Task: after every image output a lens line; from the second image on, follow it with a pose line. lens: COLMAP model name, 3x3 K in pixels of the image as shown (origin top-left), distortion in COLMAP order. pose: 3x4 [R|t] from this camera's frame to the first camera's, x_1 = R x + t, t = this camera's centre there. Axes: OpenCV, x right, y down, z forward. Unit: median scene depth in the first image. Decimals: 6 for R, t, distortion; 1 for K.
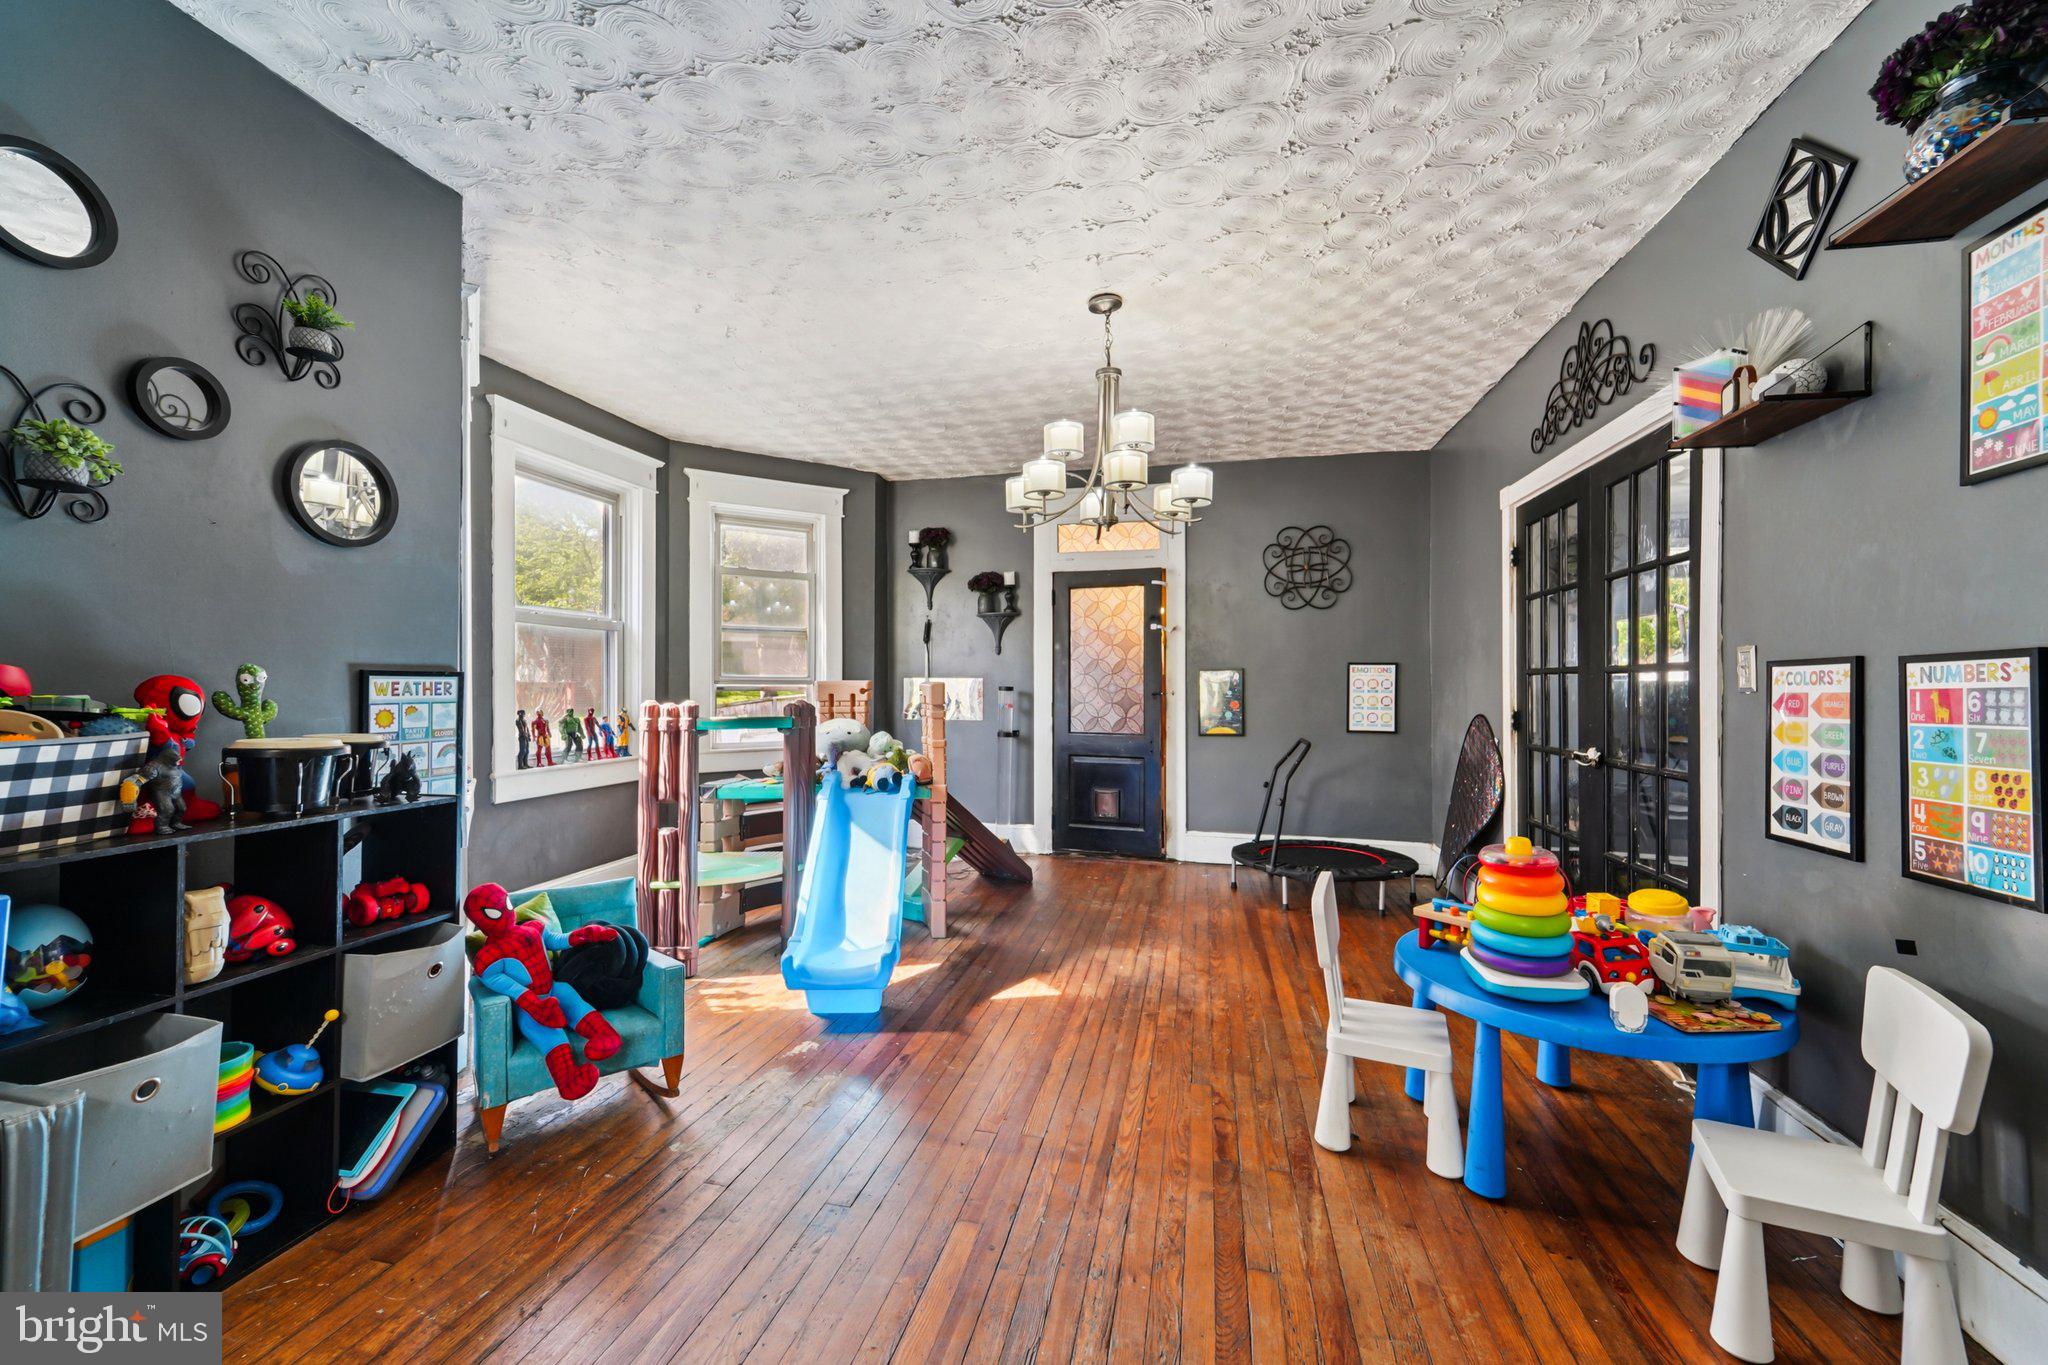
lens RADIAL K [[823.3, 0, 1002.6], [0, 823.3, 679.8], [0, 0, 1]] dist [0.013379, -0.001300]
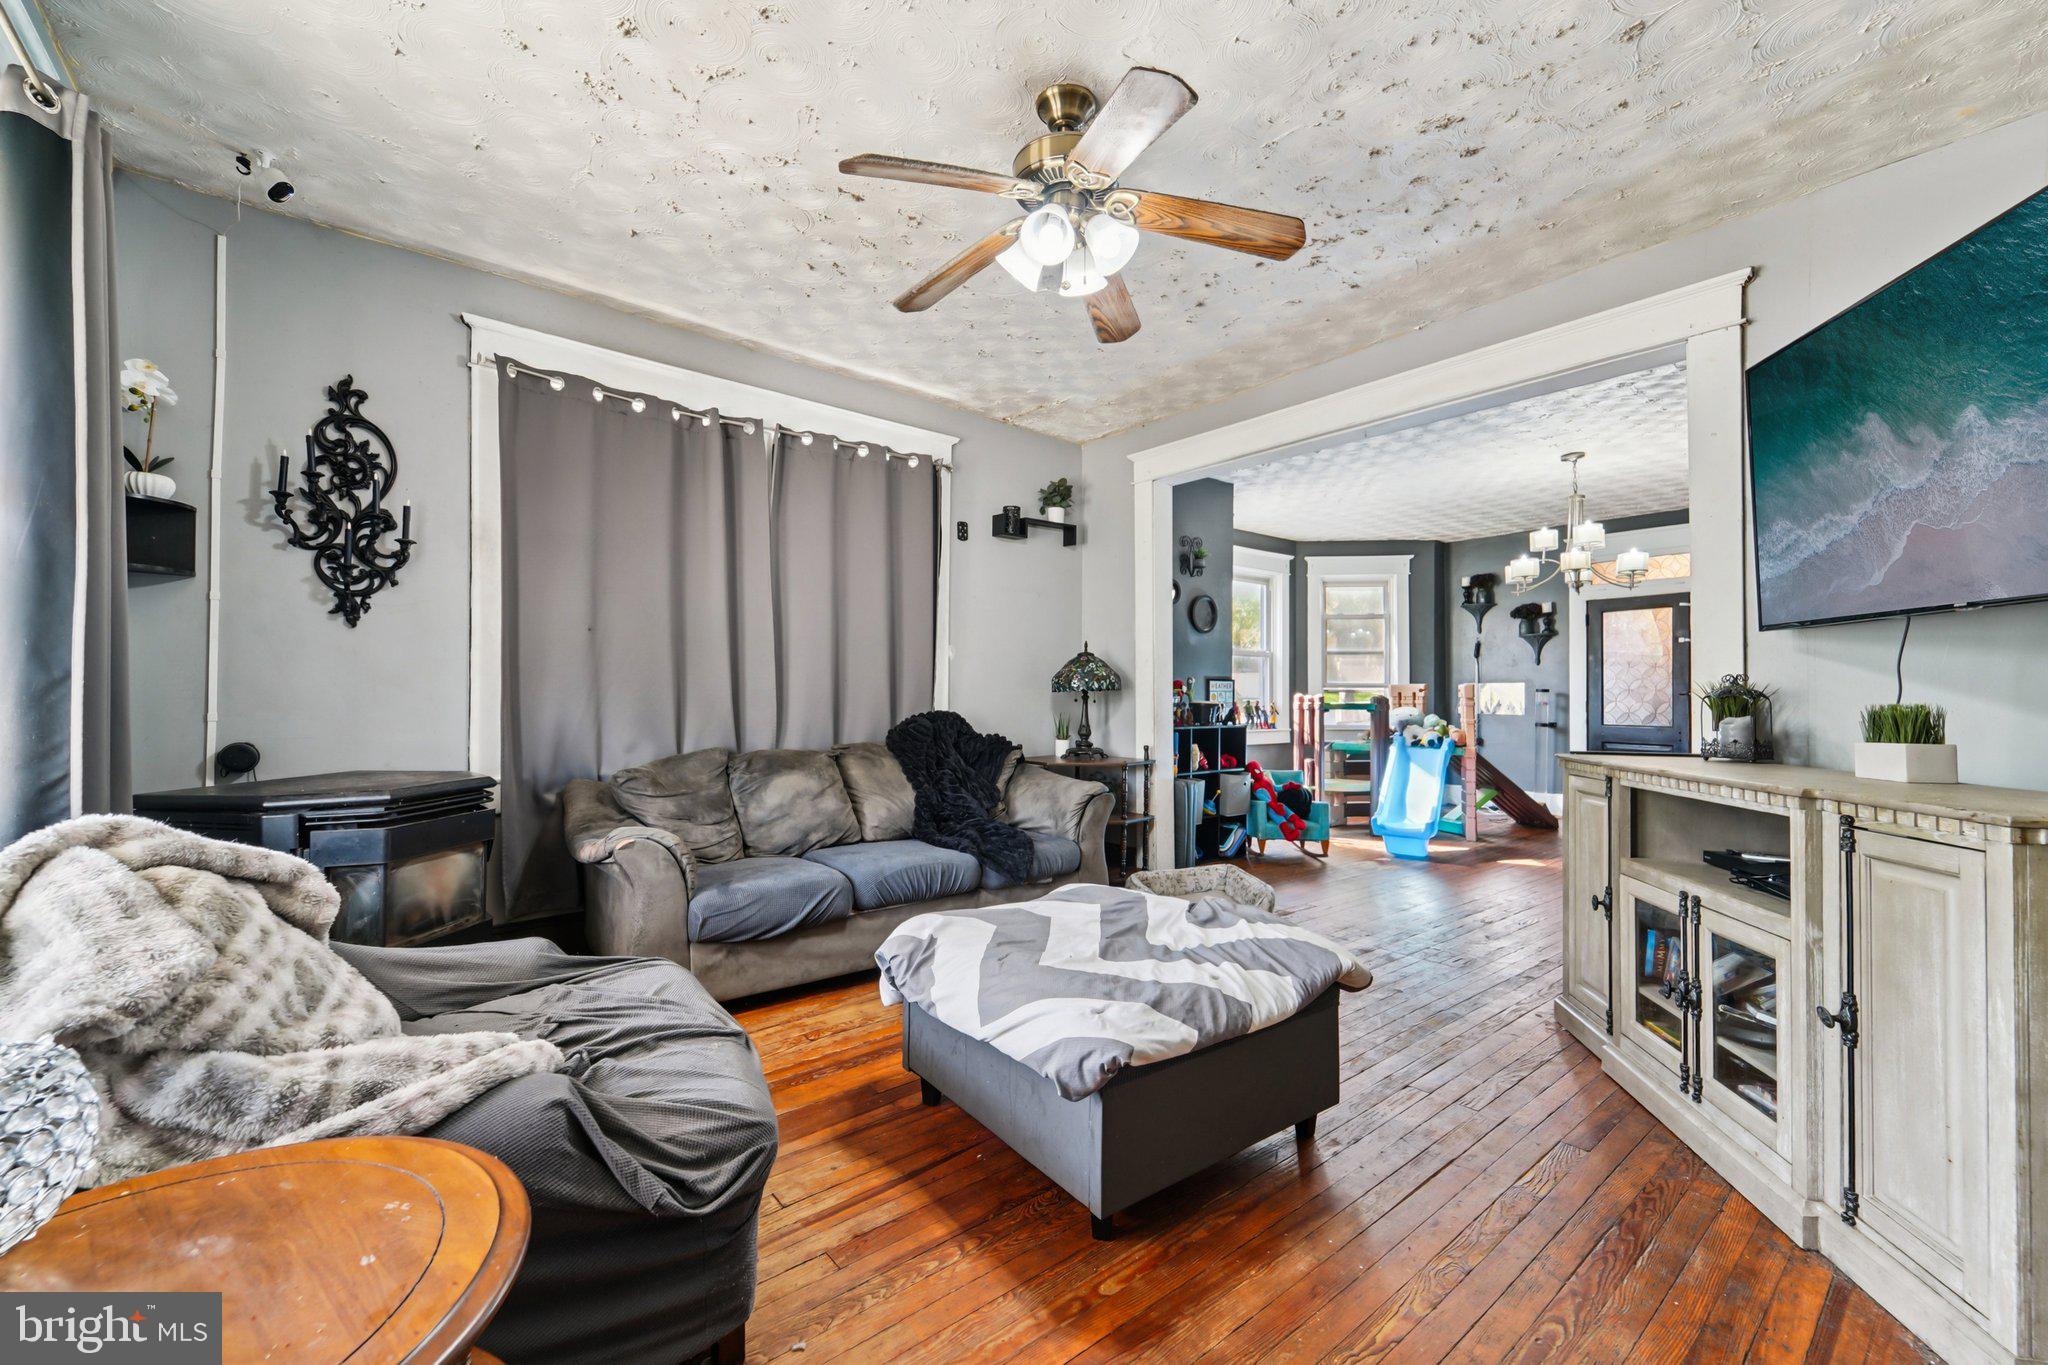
lens RADIAL K [[823.3, 0, 1028.6], [0, 823.3, 689.2], [0, 0, 1]] dist [0.013379, -0.001300]
pose [[0.802292, -0.004129, -0.596917, 0.198194], [0.002074, 0.999989, -0.004129, 0.017963], [0.596928, 0.002075, 0.802292, -0.835596]]
